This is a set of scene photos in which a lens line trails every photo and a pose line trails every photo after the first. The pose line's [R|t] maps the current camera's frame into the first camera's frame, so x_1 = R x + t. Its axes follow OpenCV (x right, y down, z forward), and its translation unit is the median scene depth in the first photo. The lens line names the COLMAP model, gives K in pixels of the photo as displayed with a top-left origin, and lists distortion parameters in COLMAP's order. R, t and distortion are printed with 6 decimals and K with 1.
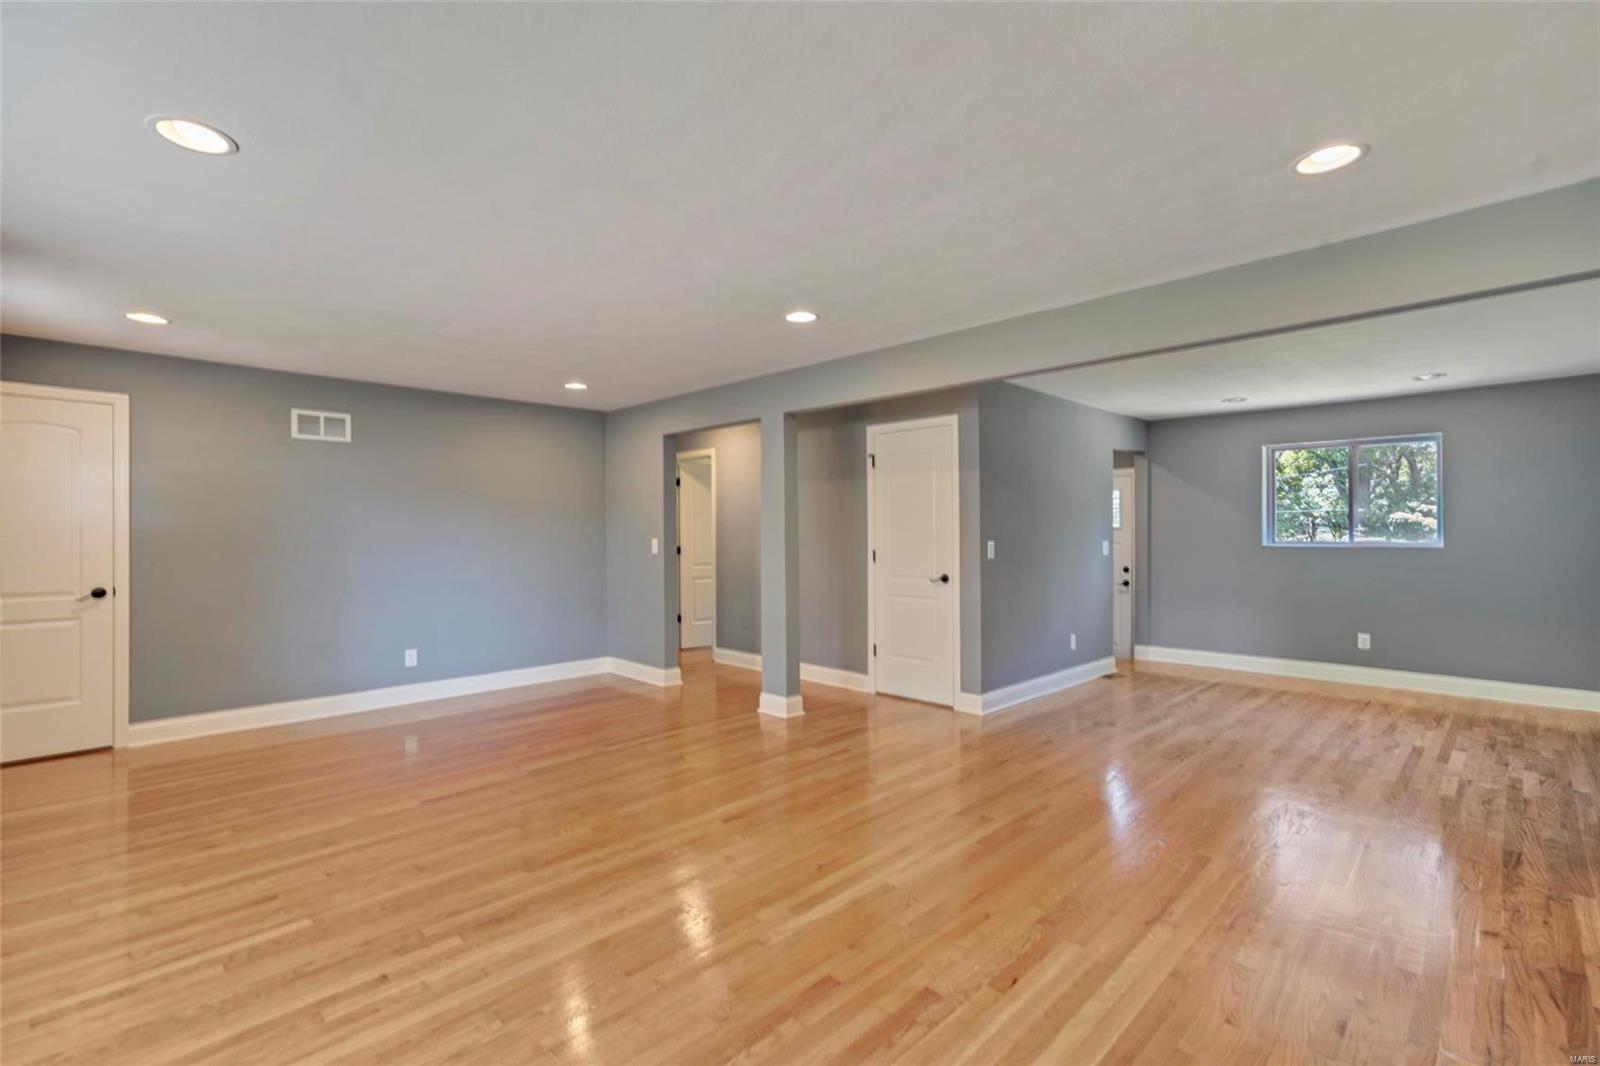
lens RADIAL K [[730.0, 0, 798.0], [0, 730.0, 530.7], [0, 0, 1]] dist [-0.023284, 0.035359]
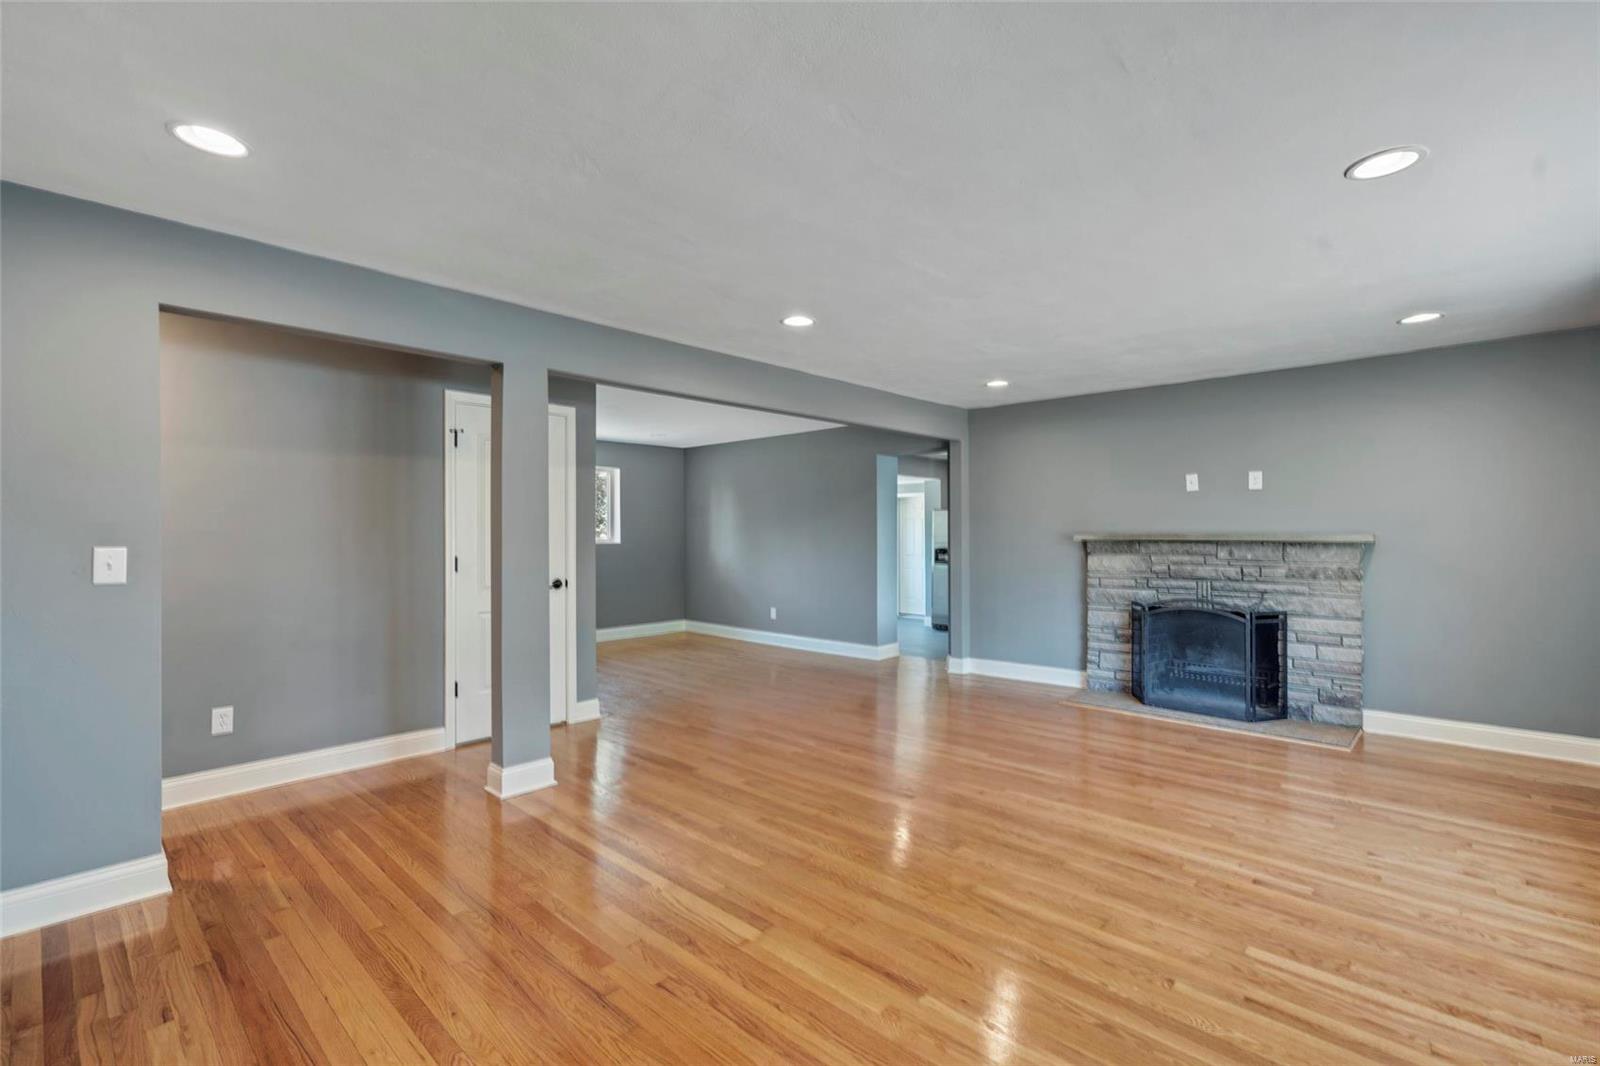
lens RADIAL K [[730.0, 0, 798.0], [0, 730.0, 530.7], [0, 0, 1]] dist [-0.023284, 0.035359]
pose [[-0.031736, 0.004404, 0.999487, -1.582205], [0.001480, 0.999989, -0.004359, 0.007172], [-0.999495, 0.001341, -0.031742, 1.604846]]
